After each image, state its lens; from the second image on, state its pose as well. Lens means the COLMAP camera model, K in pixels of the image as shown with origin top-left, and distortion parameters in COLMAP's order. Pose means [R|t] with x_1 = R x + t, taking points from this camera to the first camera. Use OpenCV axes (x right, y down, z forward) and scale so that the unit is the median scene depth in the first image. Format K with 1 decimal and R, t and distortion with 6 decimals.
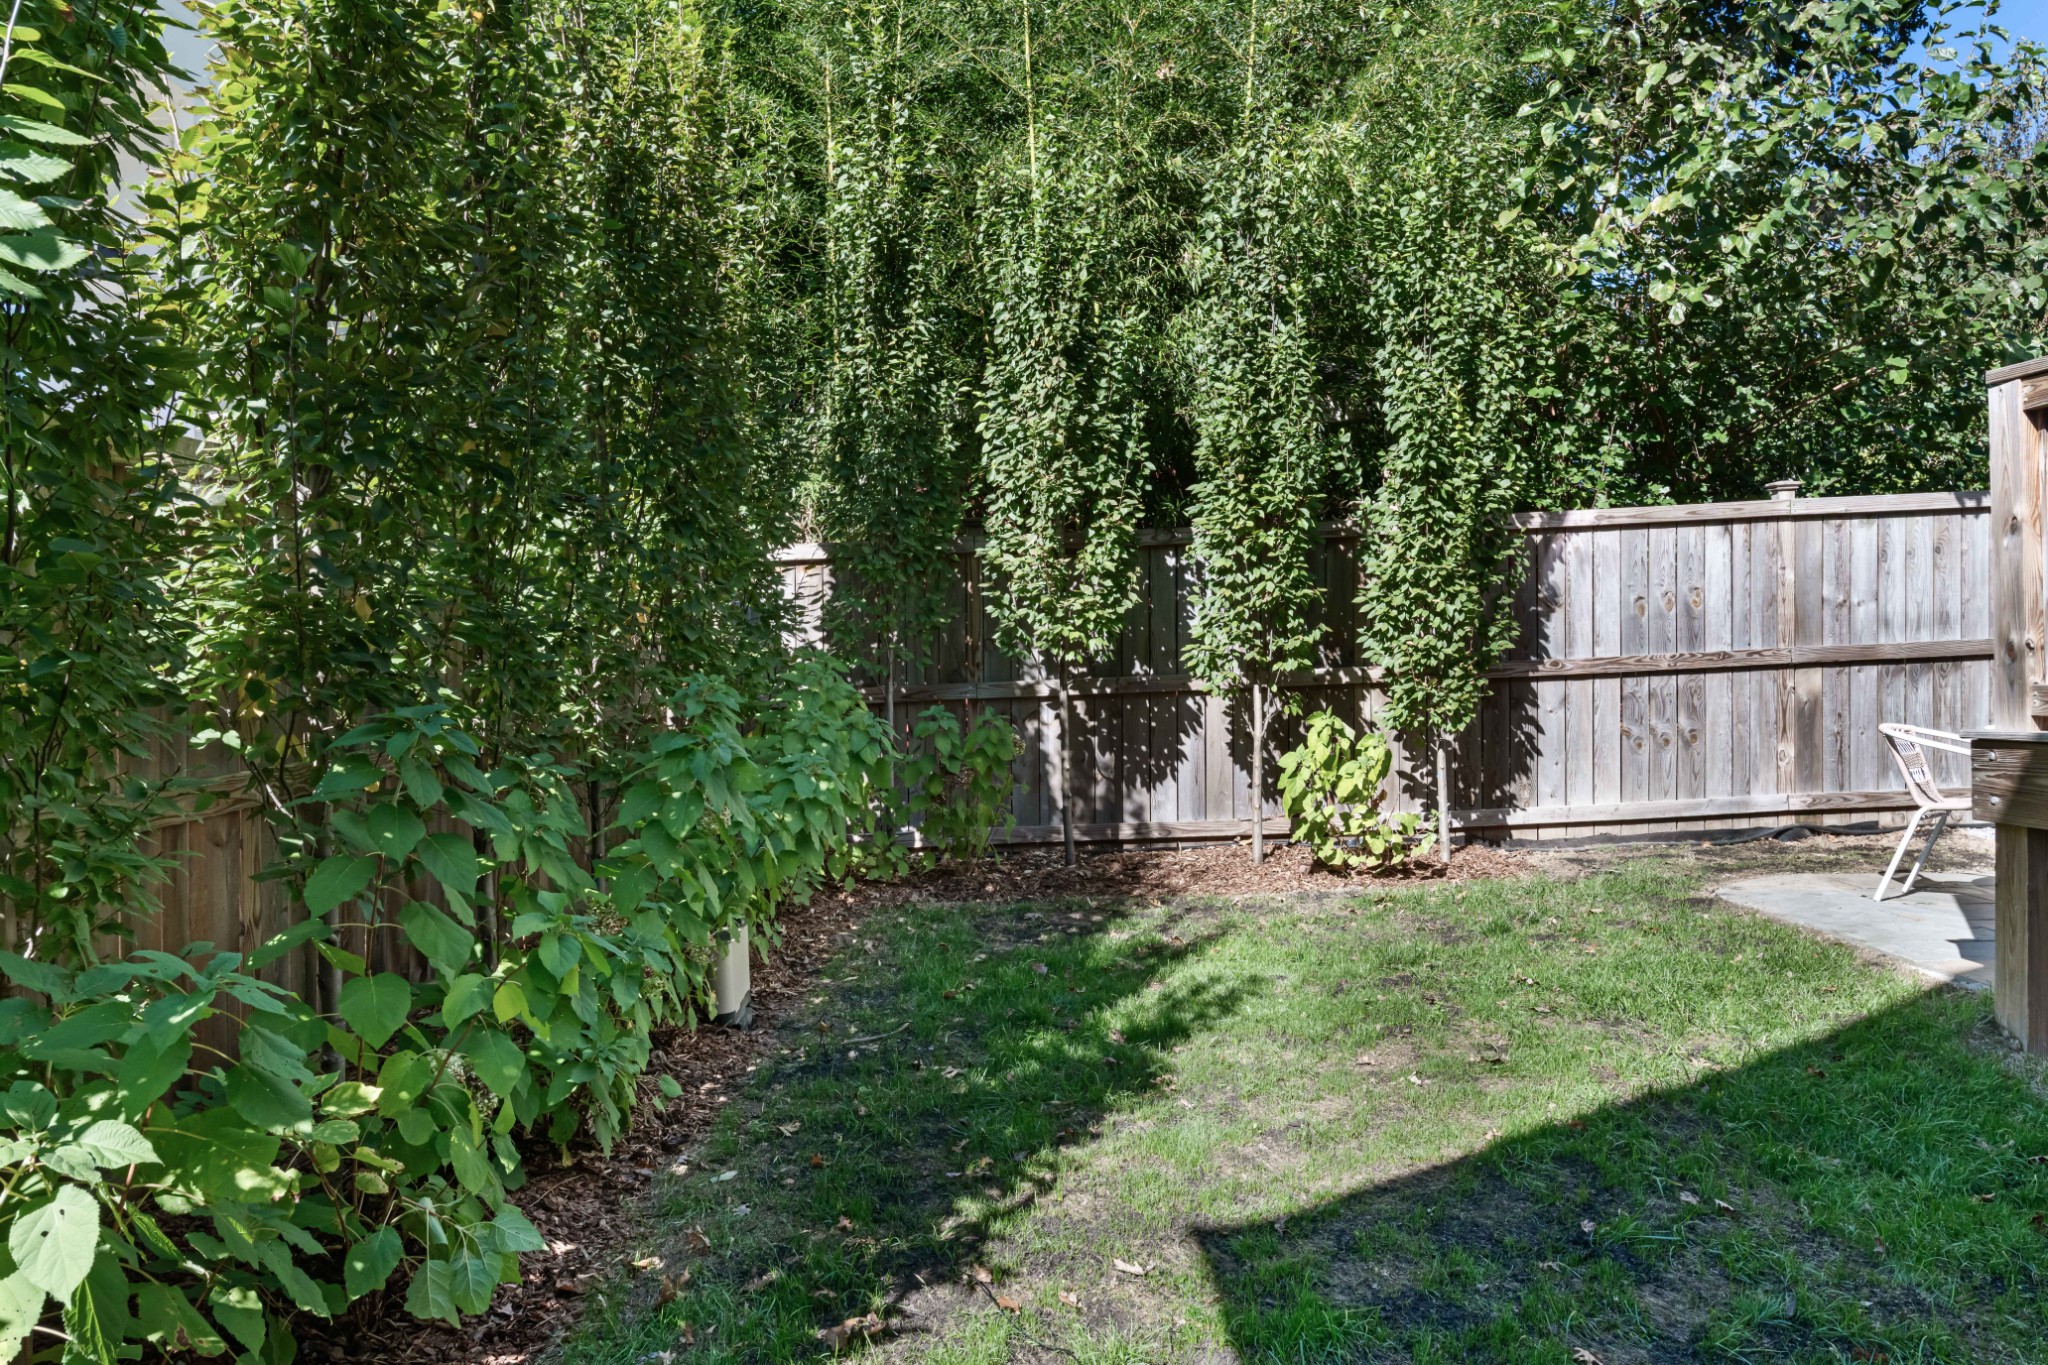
lens RADIAL K [[1496.5, 0, 1024.0], [0, 1496.5, 682.5], [0, 0, 1]] dist [-0.010555, -0.002026]
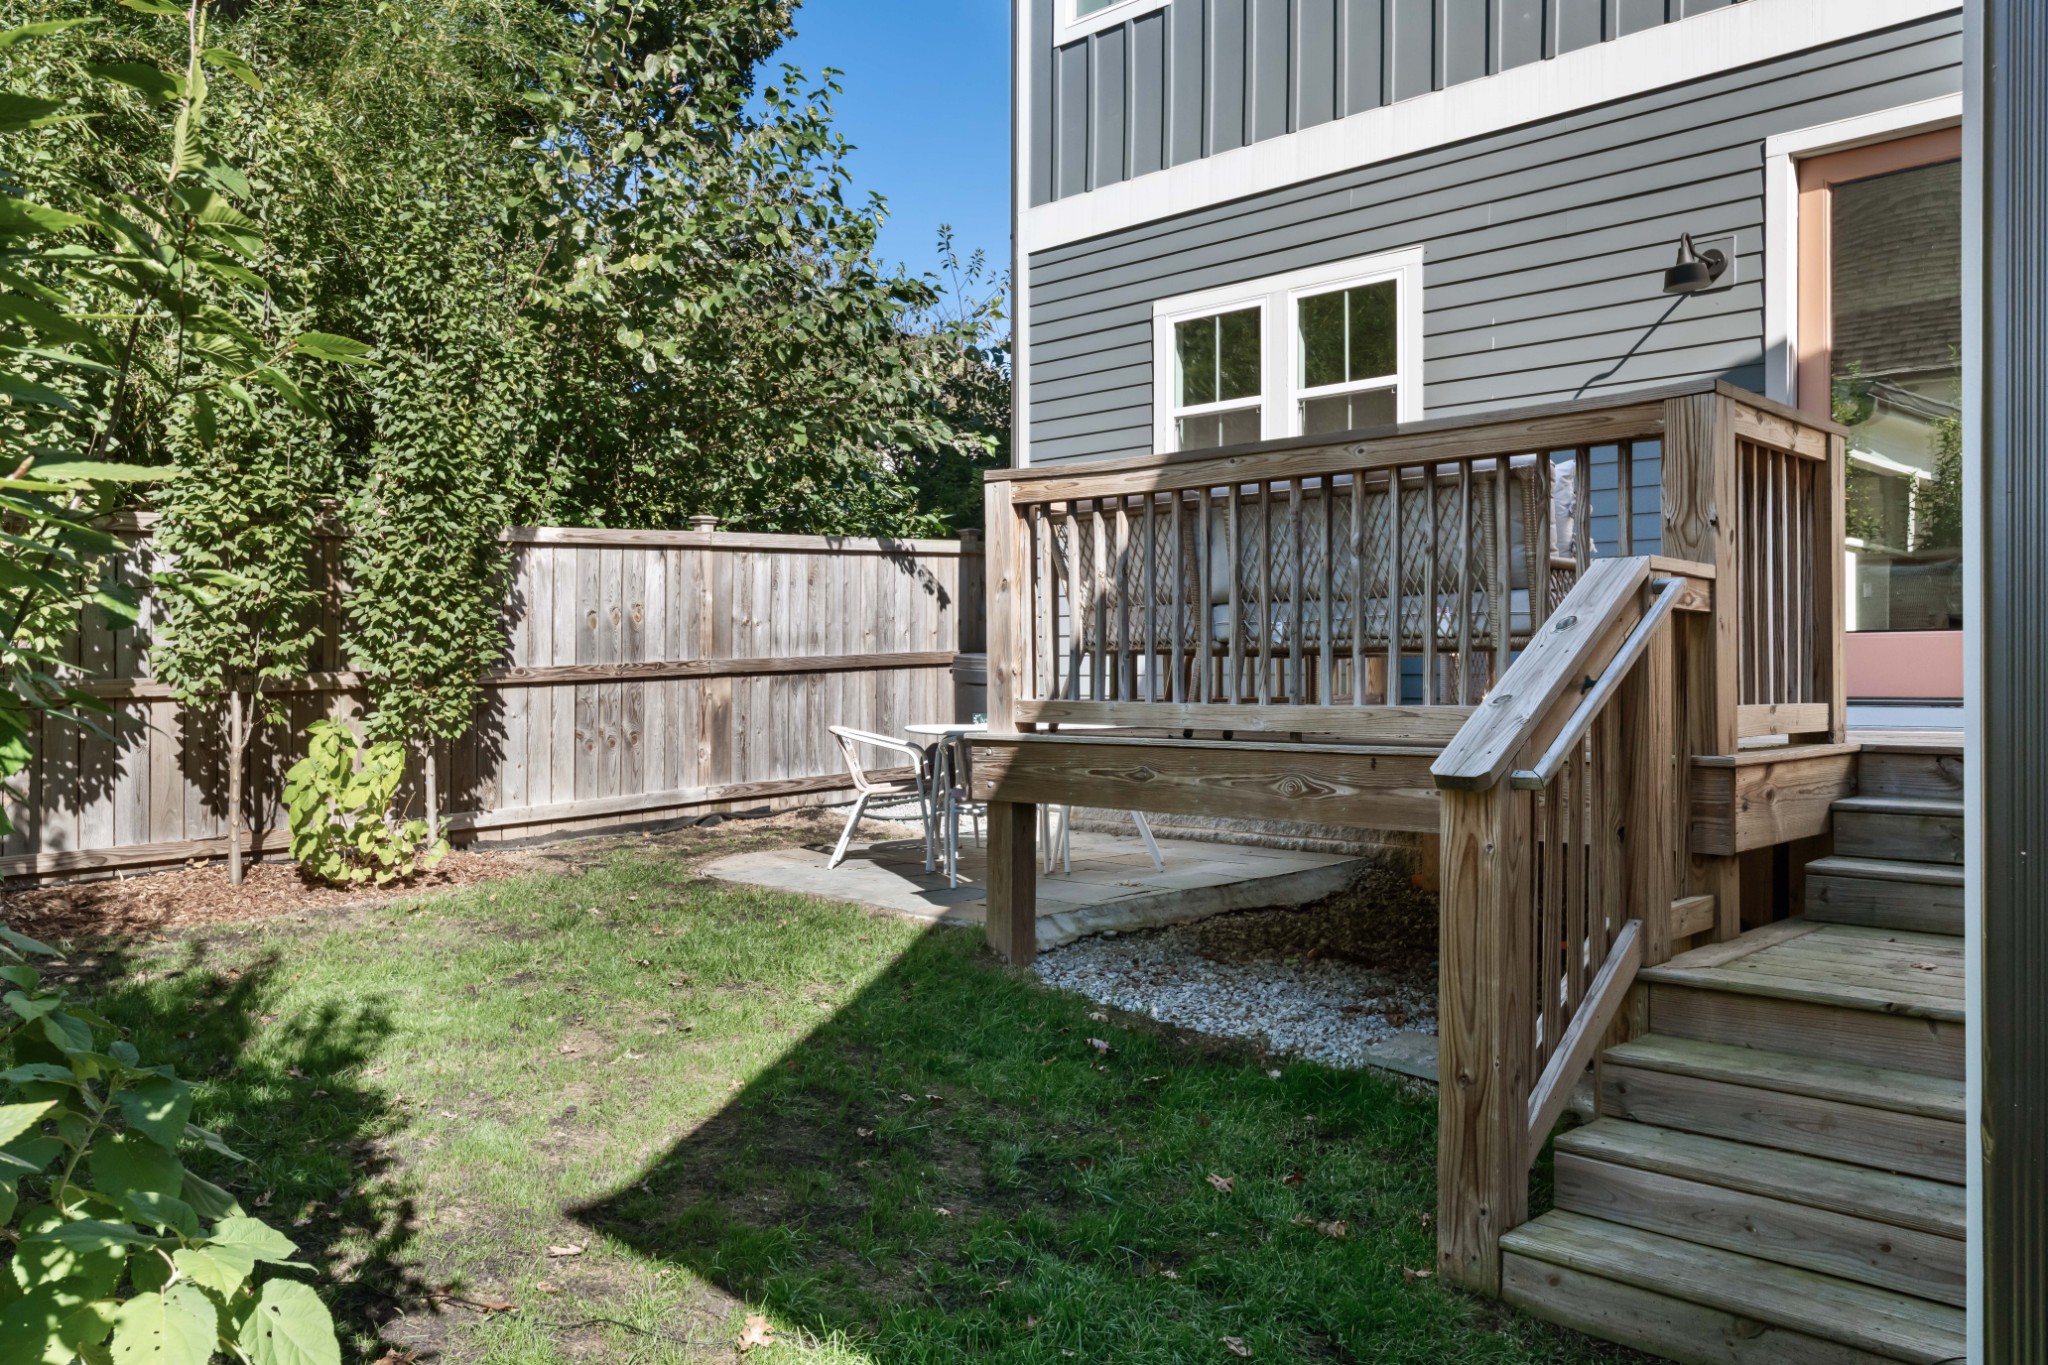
lens RADIAL K [[1517.5, 0, 1024.0], [0, 1517.5, 682.5], [0, 0, 1]] dist [-0.008142, 0.008695]
pose [[0.700823, 0.006302, 0.713307, -0.170607], [-0.007713, 0.999969, -0.001257, -0.006751], [-0.713293, -0.004621, 0.700851, -0.000066]]
